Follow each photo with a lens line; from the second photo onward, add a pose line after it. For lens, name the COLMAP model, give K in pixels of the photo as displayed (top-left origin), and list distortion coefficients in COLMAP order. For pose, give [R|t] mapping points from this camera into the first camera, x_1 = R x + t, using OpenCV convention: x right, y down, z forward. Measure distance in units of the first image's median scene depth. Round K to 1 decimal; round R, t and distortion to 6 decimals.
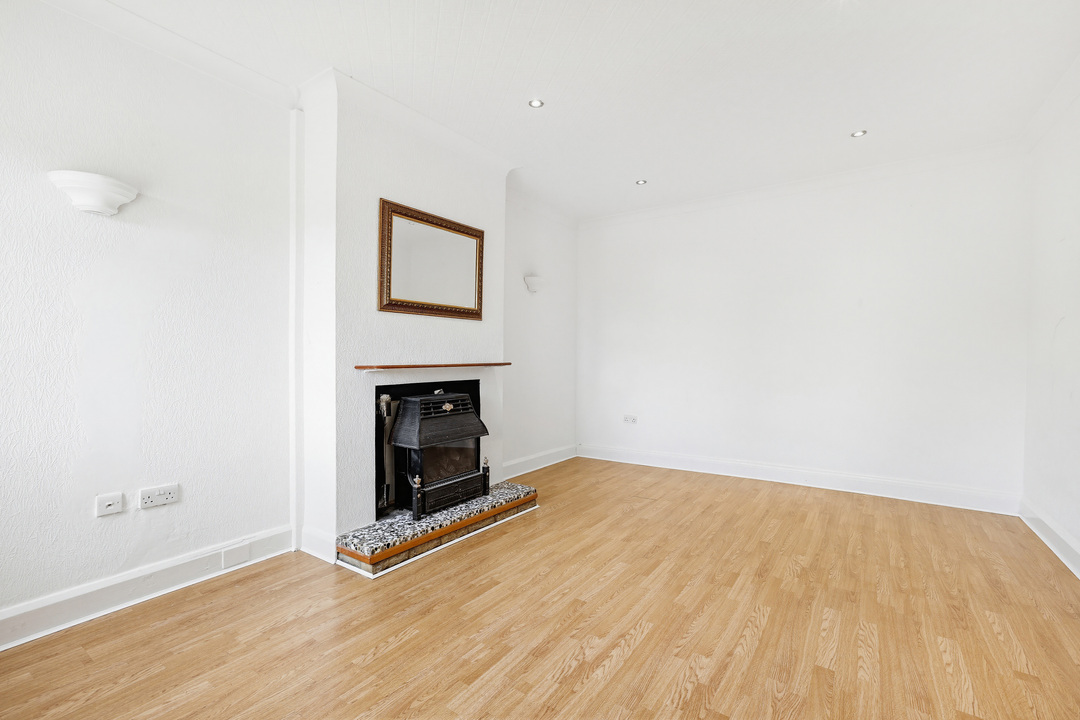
lens RADIAL K [[500.8, 0, 522.0], [0, 500.8, 354.1], [0, 0, 1]] dist [-0.028607, 0.010149]
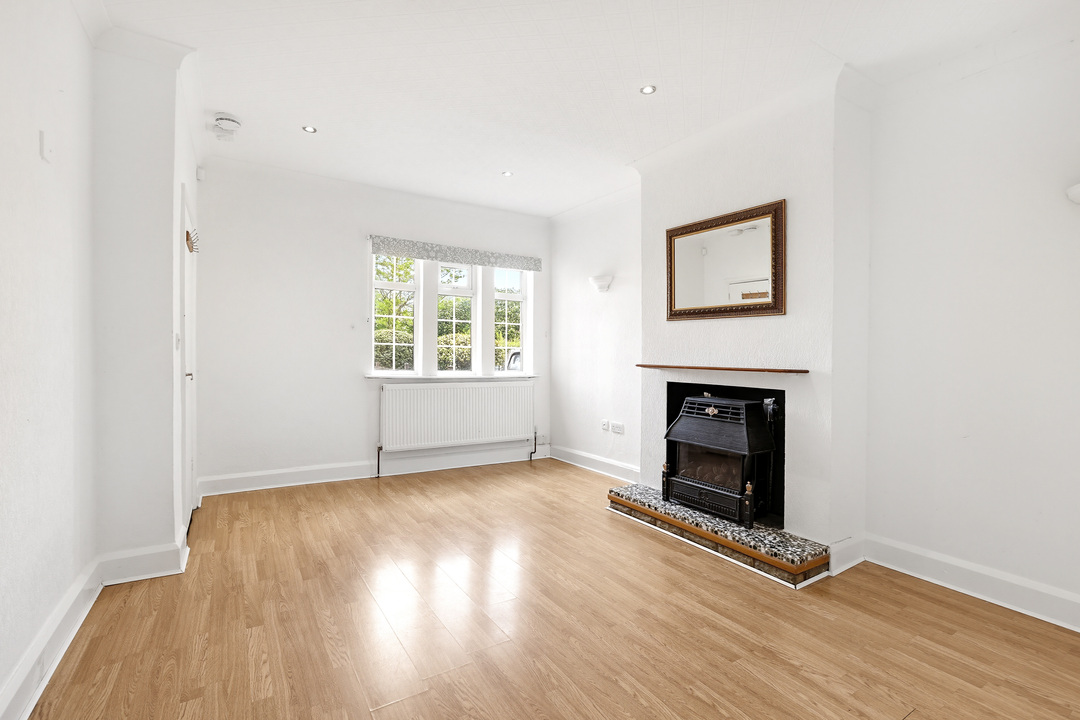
lens RADIAL K [[500.8, 0, 522.0], [0, 500.8, 354.1], [0, 0, 1]] dist [-0.028607, 0.010149]
pose [[-0.416051, -0.002551, -0.909338, 0.903352], [-0.010506, 0.999943, 0.002002, -0.003197], [0.909280, 0.010387, -0.416054, 1.089286]]
